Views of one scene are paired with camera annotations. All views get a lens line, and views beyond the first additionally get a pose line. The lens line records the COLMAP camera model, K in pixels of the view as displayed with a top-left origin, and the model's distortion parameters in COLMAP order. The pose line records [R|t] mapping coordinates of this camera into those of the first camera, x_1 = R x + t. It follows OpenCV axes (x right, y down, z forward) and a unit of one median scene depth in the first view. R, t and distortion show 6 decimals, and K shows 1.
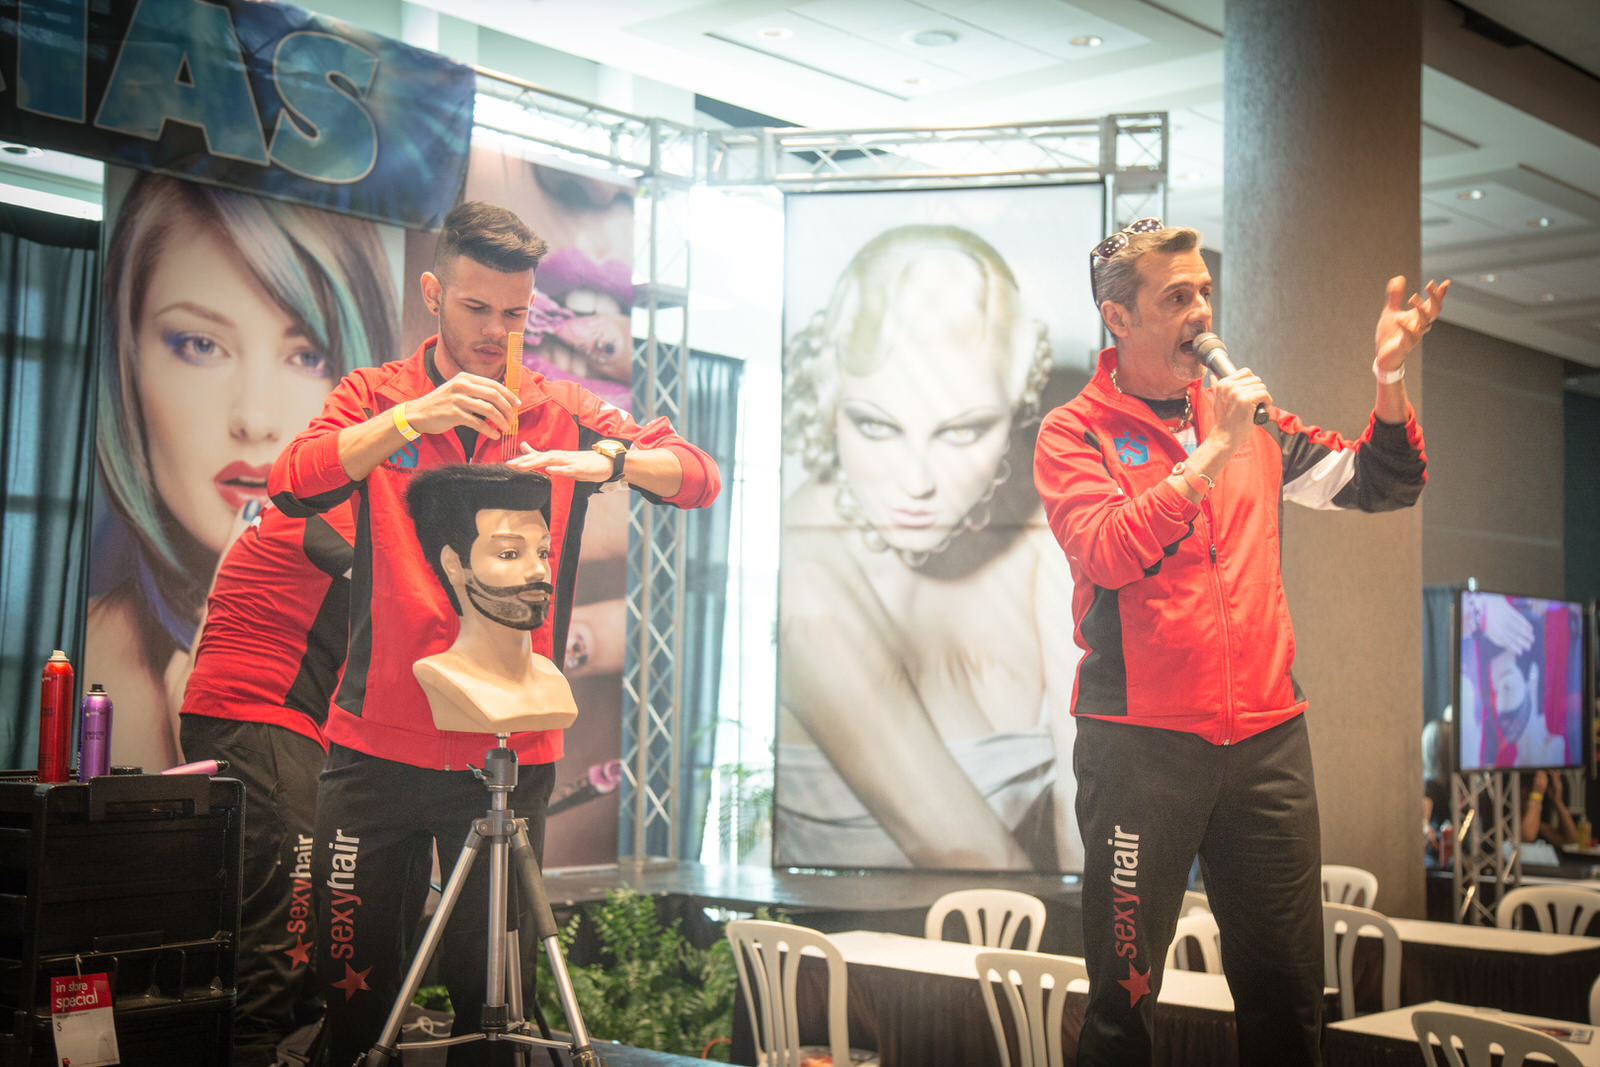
lens RADIAL K [[2111.3, 0, 800.0], [0, 2111.3, 533.5], [0, 0, 1]] dist [0.160642, 0.013445]
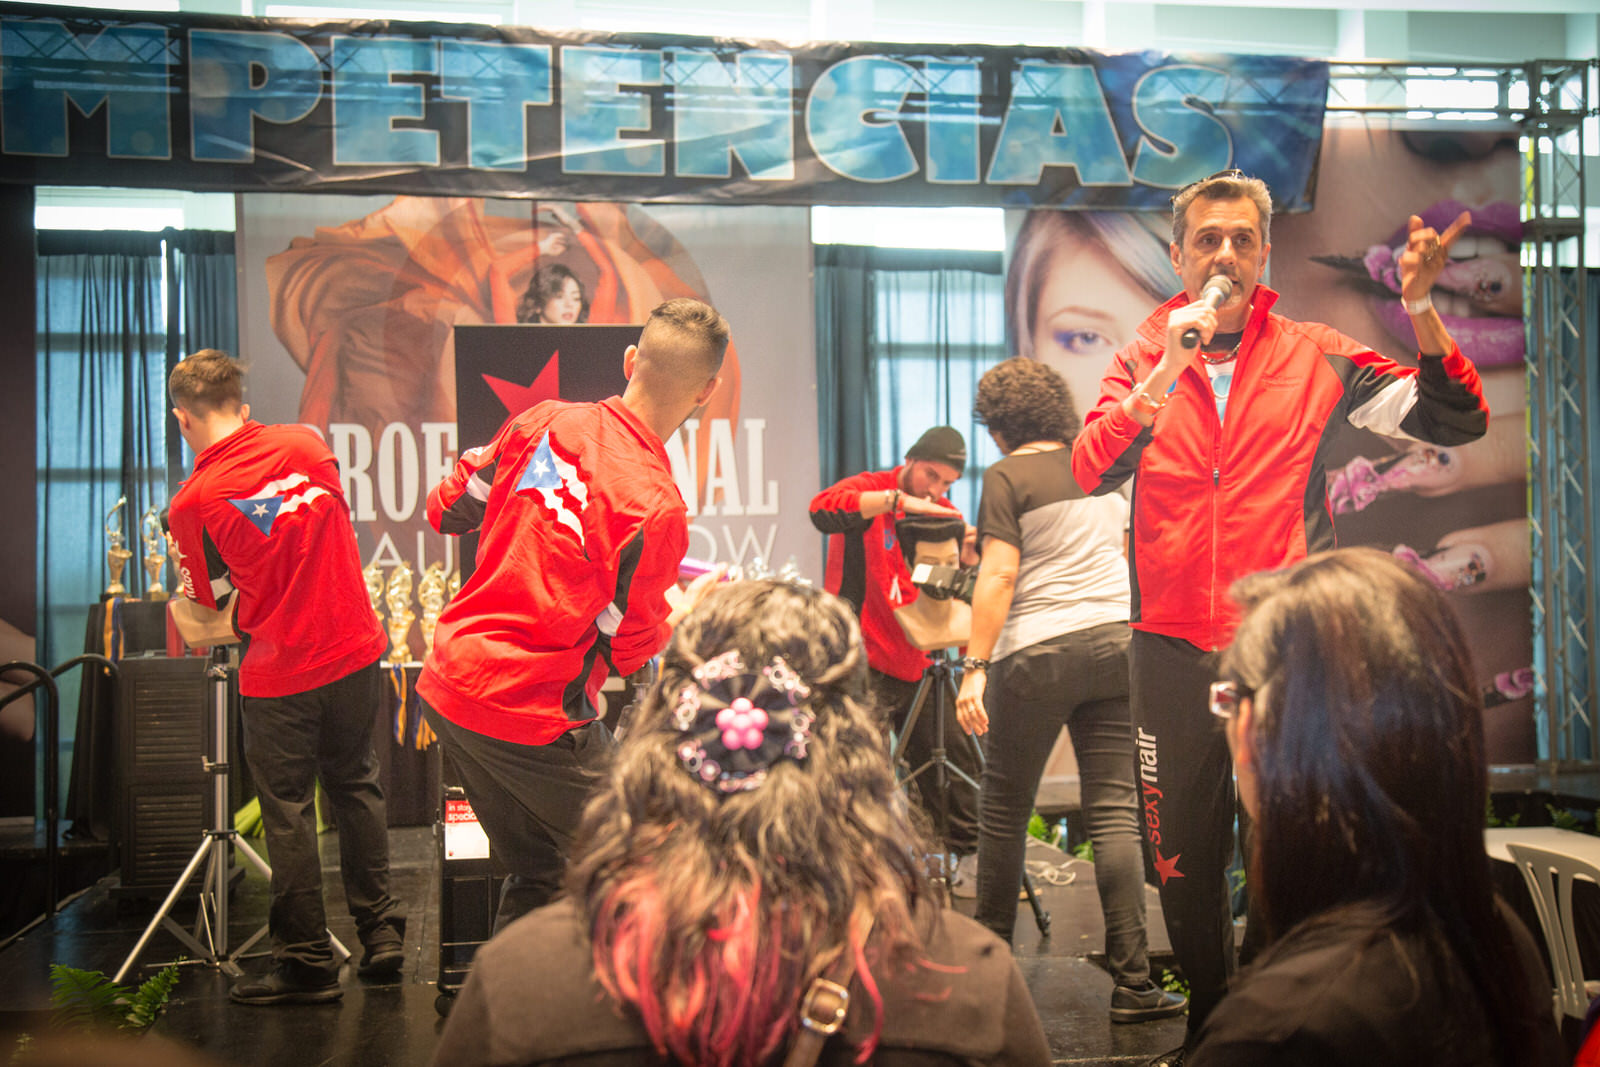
lens RADIAL K [[1855.3, 0, 809.0], [0, 1855.3, 543.9], [0, 0, 1]] dist [0.059280, 0.139133]
pose [[0.789650, -0.049977, -0.611519, 0.234144], [0.072561, 0.997289, 0.012192, 0.006420], [0.609252, -0.054000, 0.791136, 0.030074]]
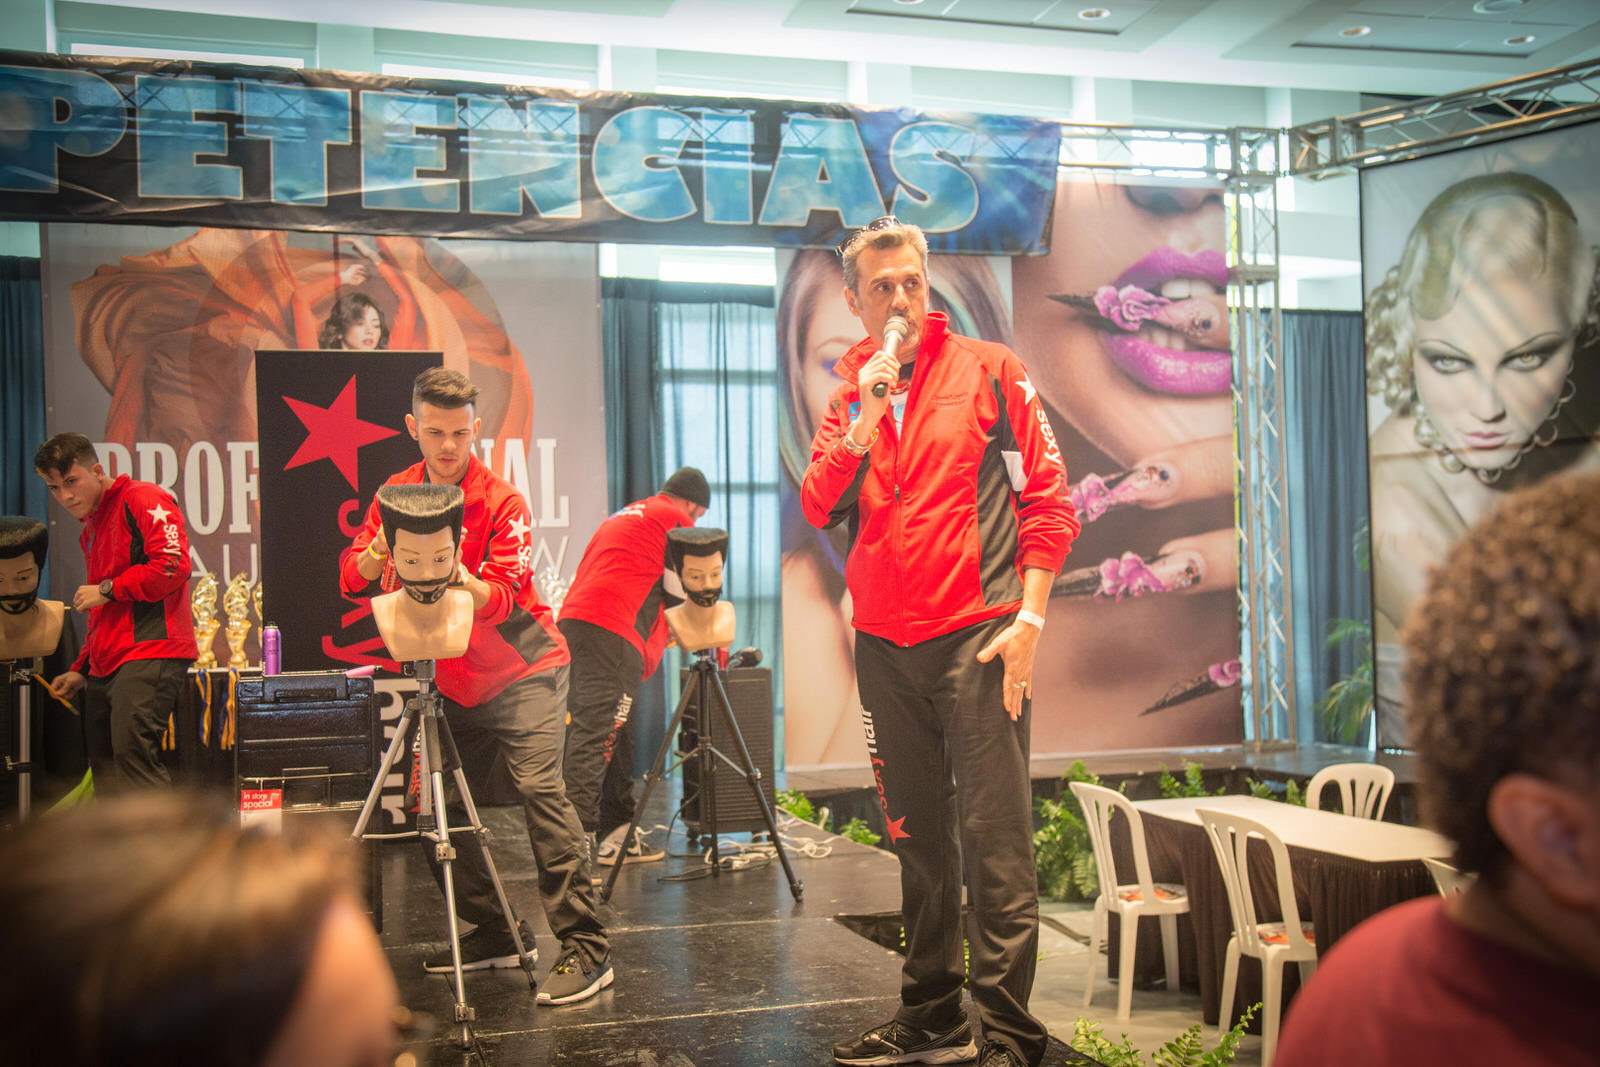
lens RADIAL K [[1744.6, 0, 807.5], [0, 1744.6, 543.6], [0, 0, 1]] dist [0.037872, 0.119600]
pose [[0.851404, -0.058369, -0.521252, 0.257955], [0.076757, 0.996955, 0.013737, 0.007901], [0.518864, -0.051706, 0.853292, 0.015804]]
